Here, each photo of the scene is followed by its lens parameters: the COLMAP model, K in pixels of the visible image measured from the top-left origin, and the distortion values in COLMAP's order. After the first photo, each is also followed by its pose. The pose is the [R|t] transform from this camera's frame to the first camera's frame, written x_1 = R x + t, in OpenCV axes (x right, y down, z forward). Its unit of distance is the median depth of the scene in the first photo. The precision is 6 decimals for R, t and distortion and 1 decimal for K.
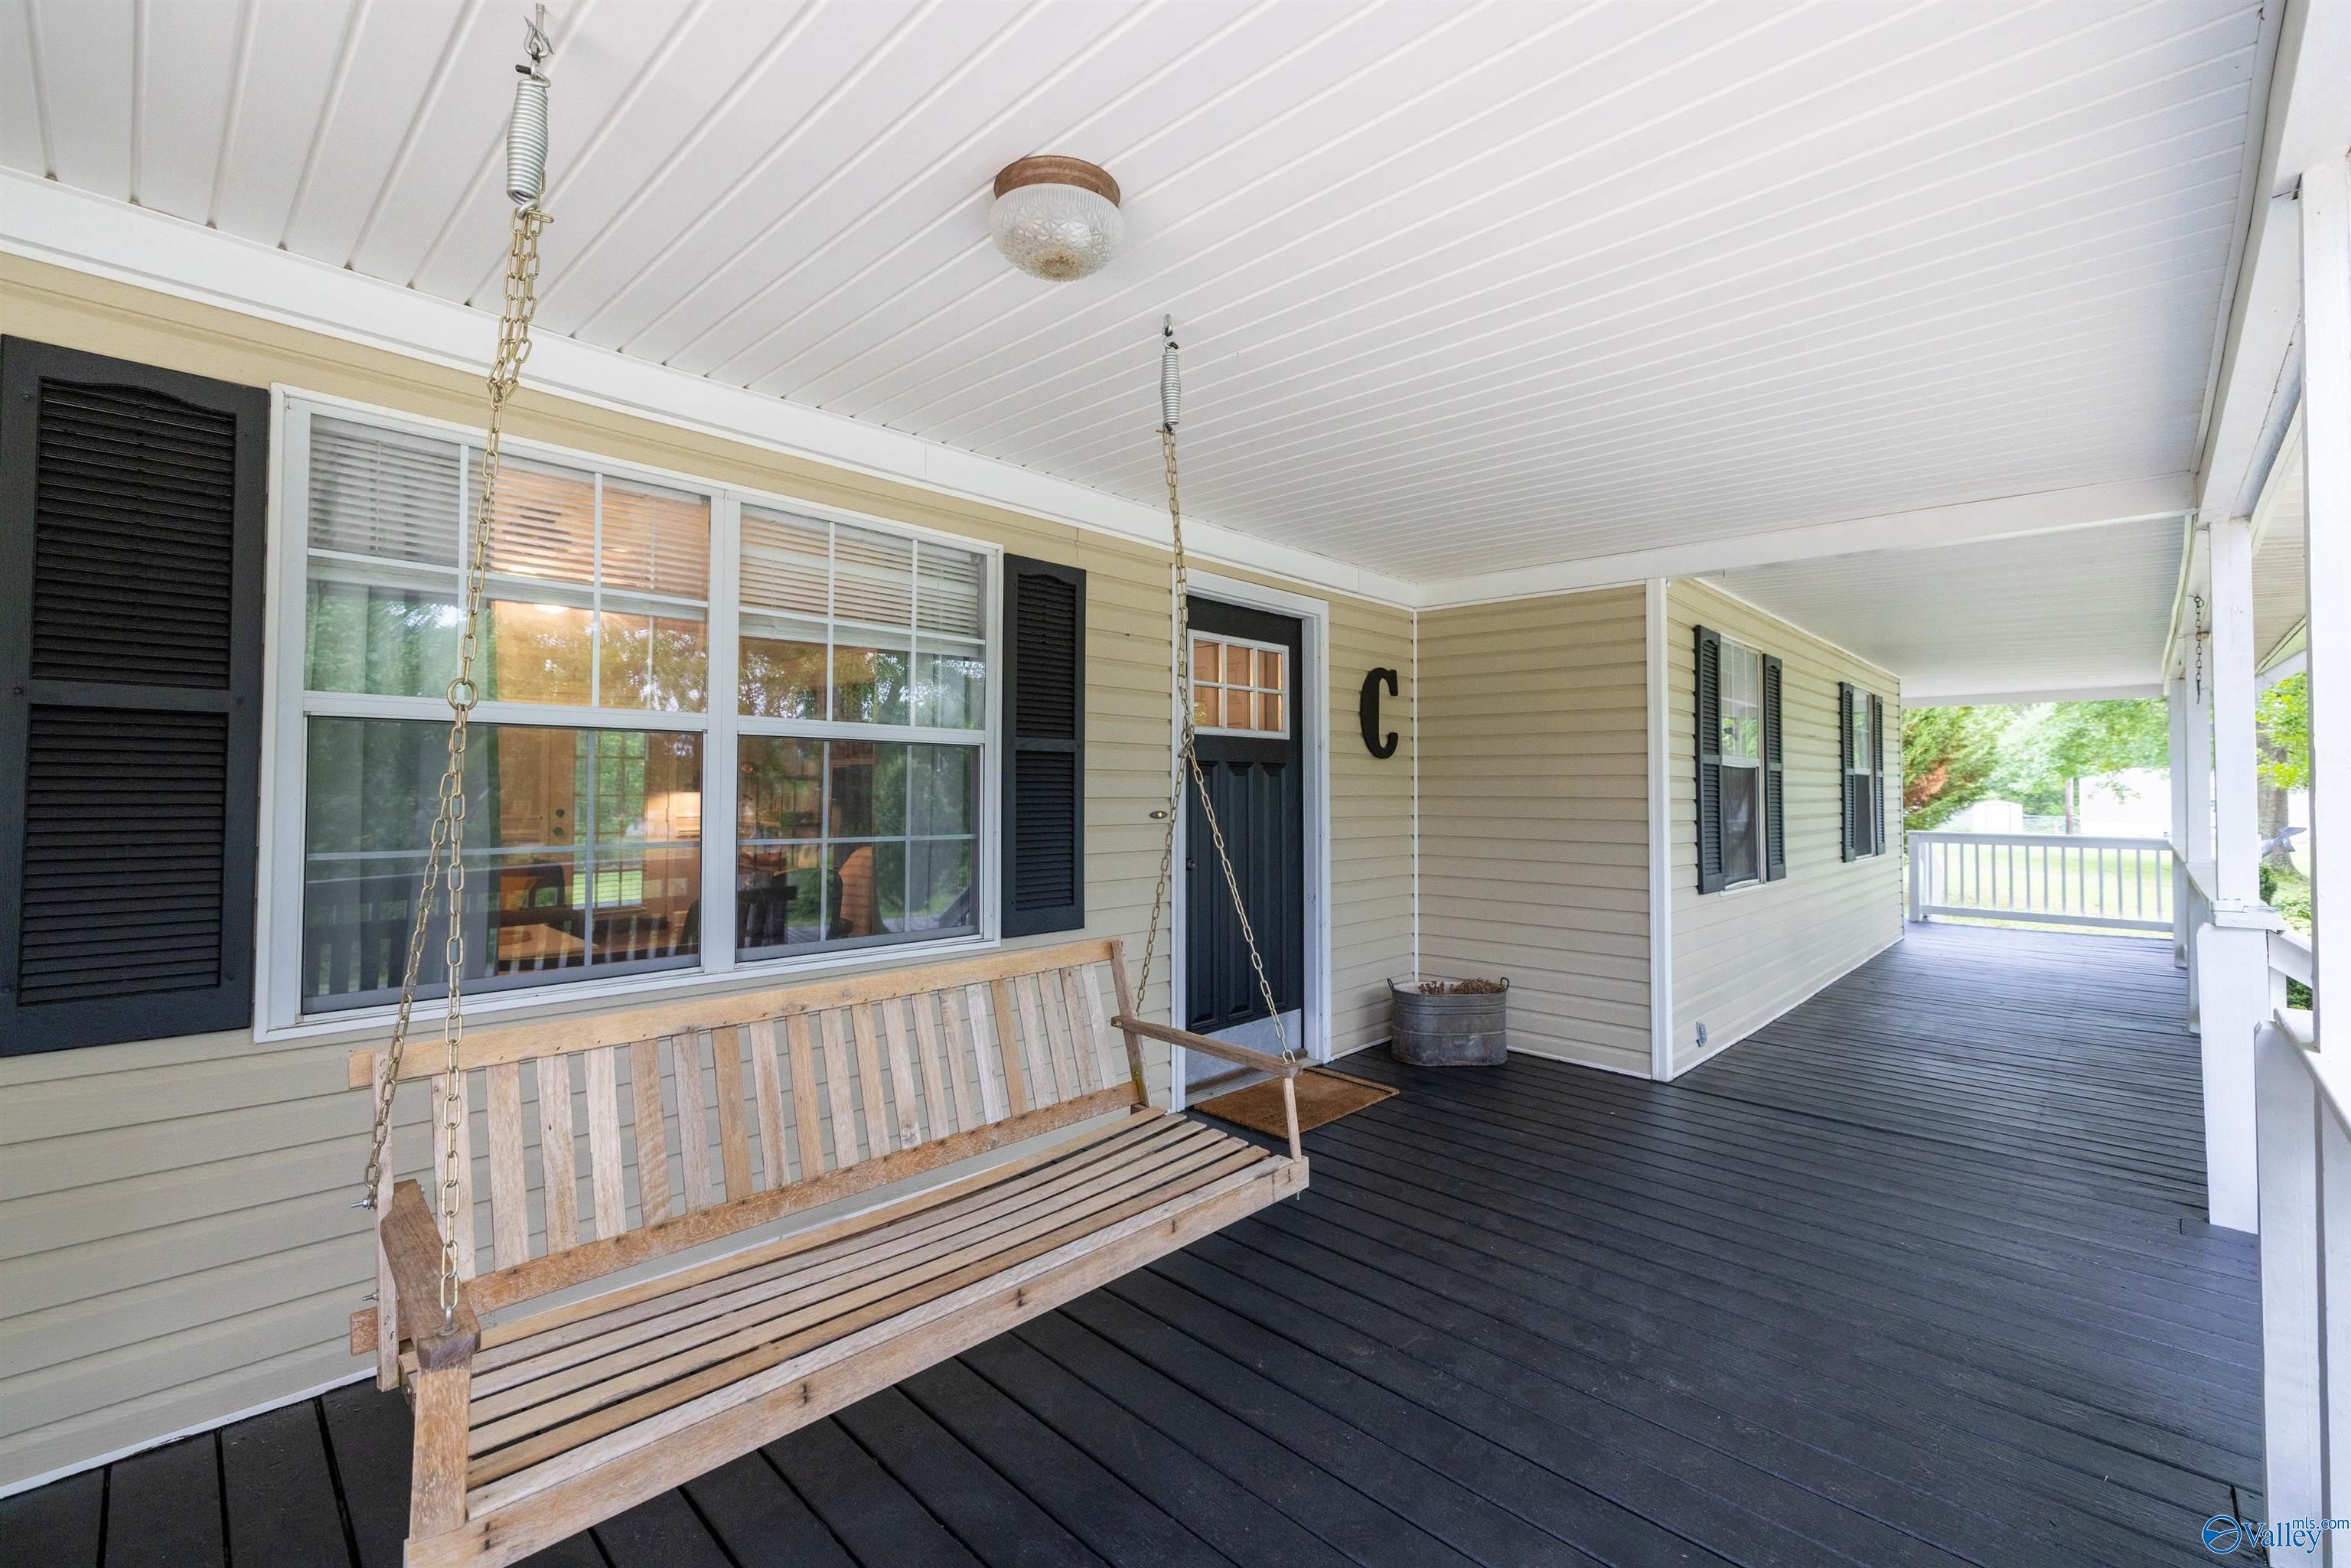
lens RADIAL K [[1018.0, 0, 1185.0], [0, 1018.0, 765.5], [0, 0, 1]] dist [0.010242, 0.000251]
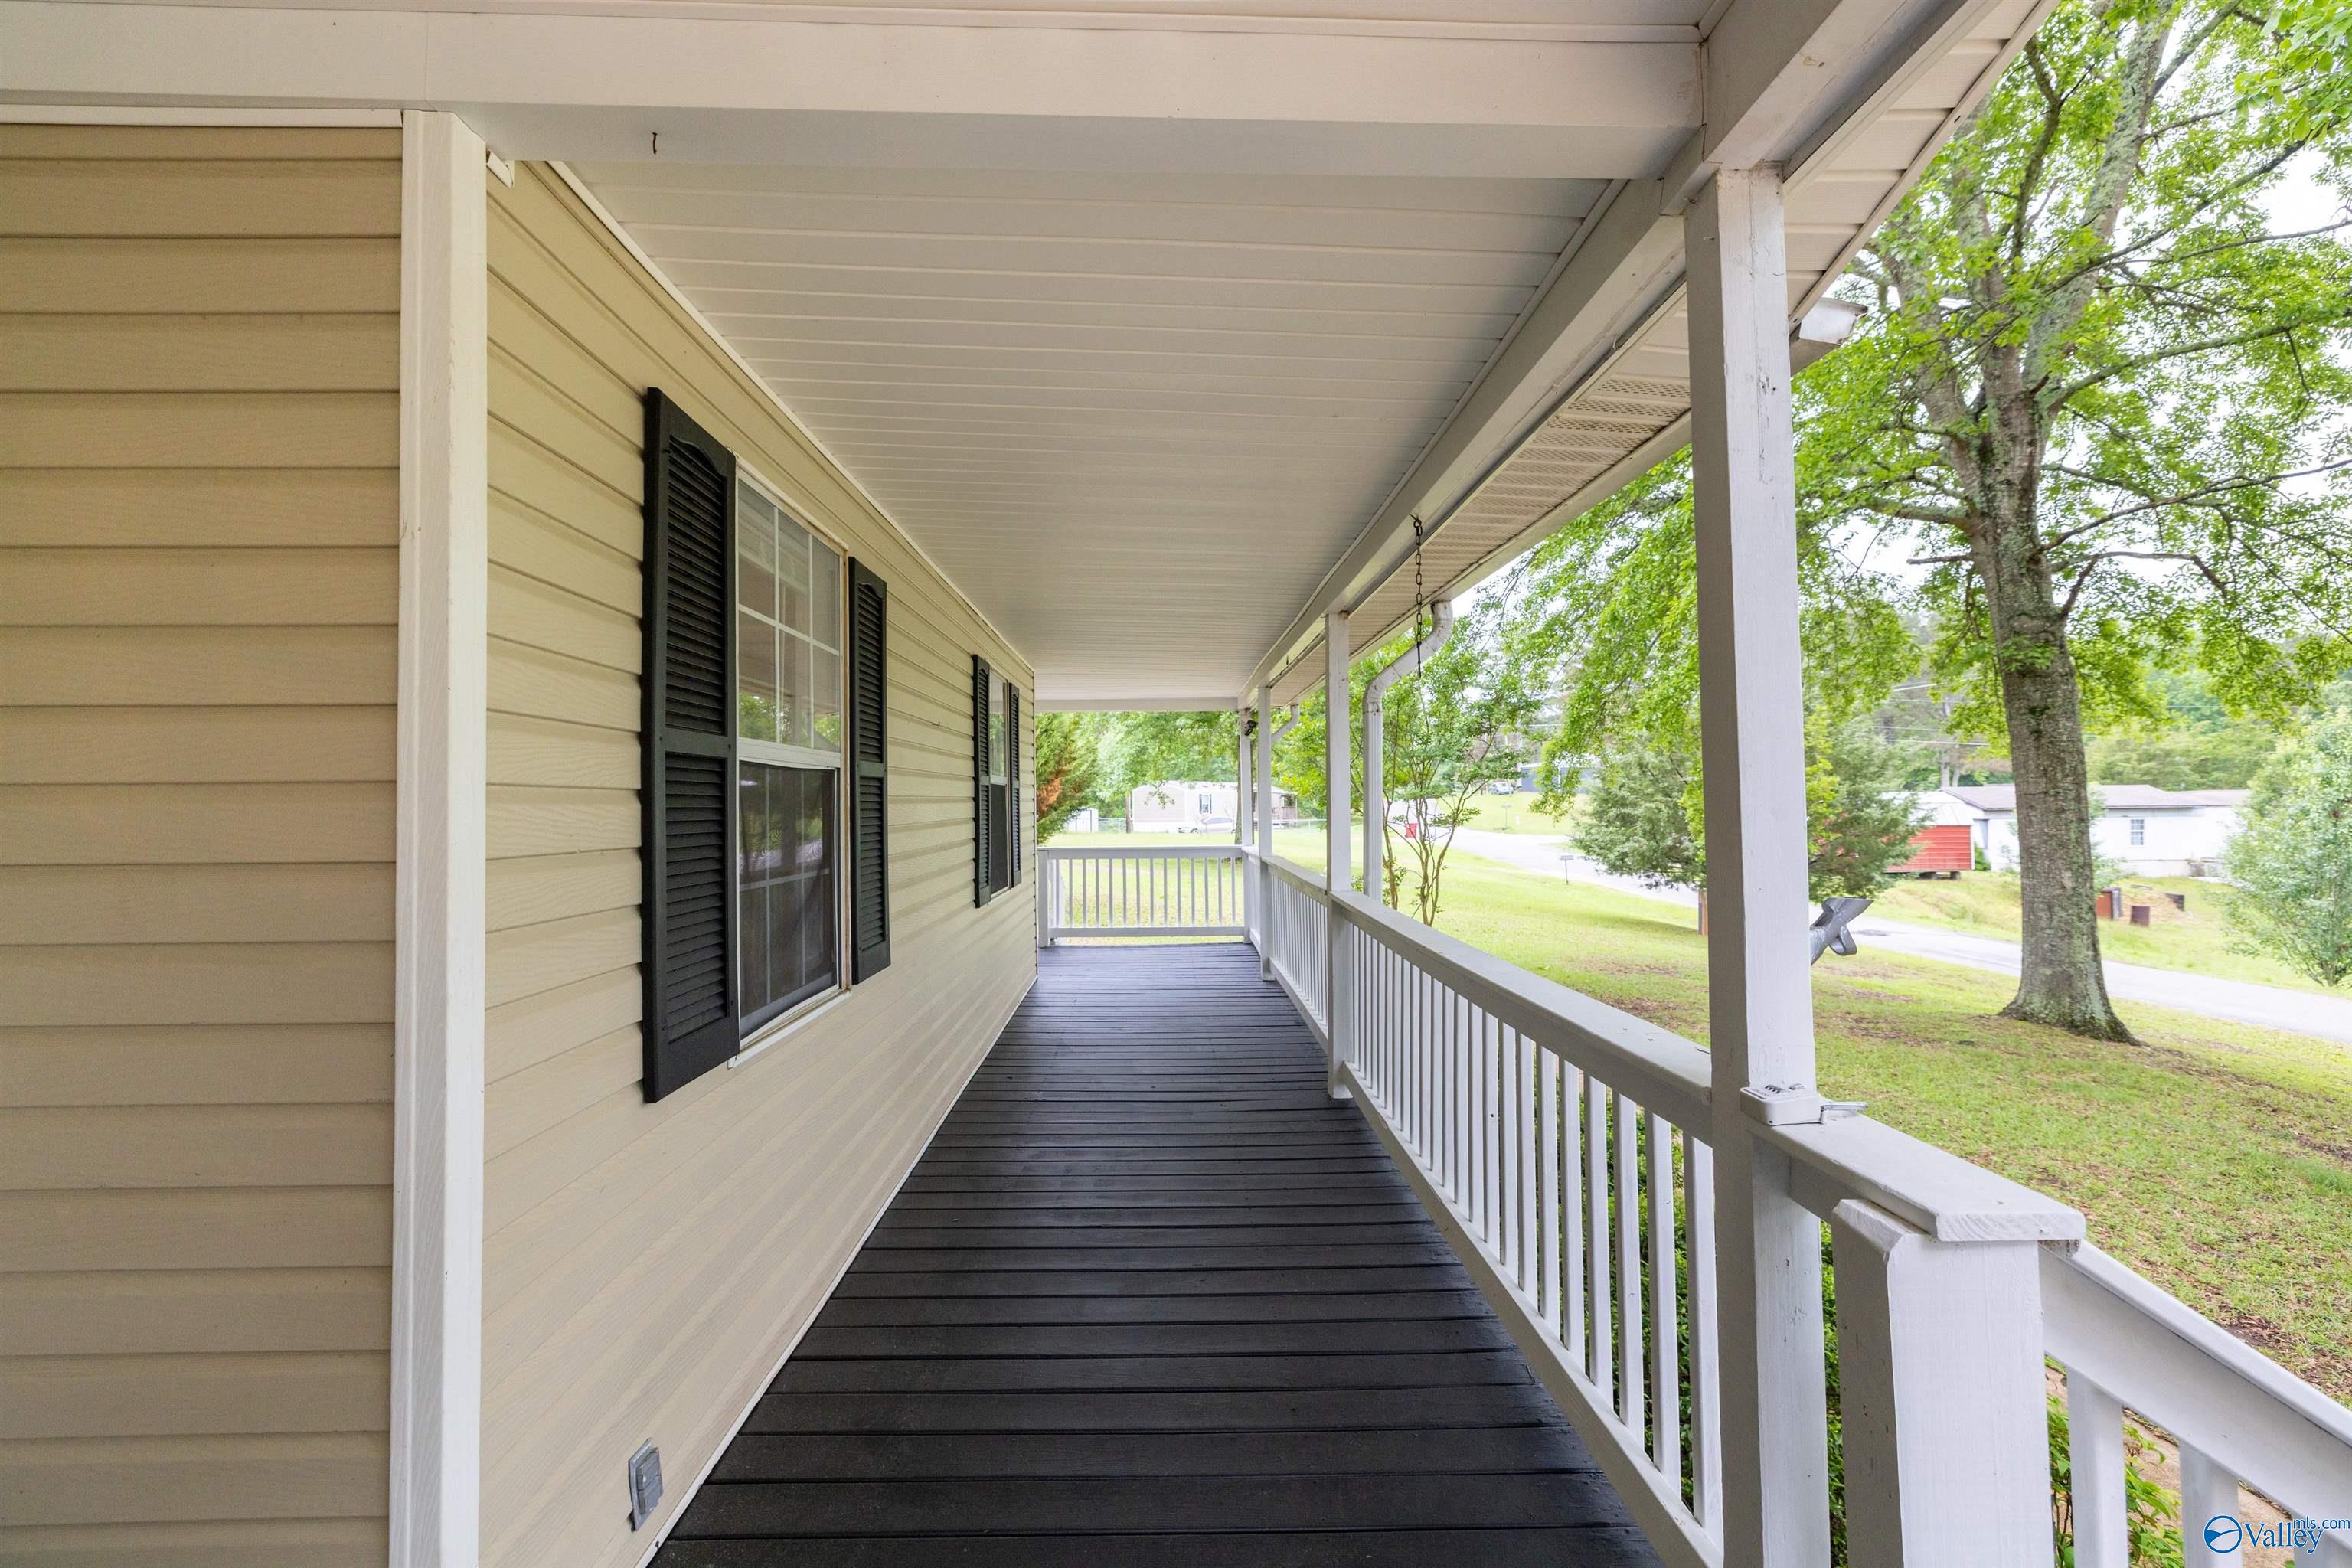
lens RADIAL K [[1018.4, 0, 1184.5], [0, 1018.4, 779.7], [0, 0, 1]] dist [0.010242, 0.000251]
pose [[0.715588, 0.003296, 0.698515, 0.250995], [-0.005131, 0.999987, 0.000537, 0.004594], [-0.698504, -0.003968, 0.715595, 0.390106]]
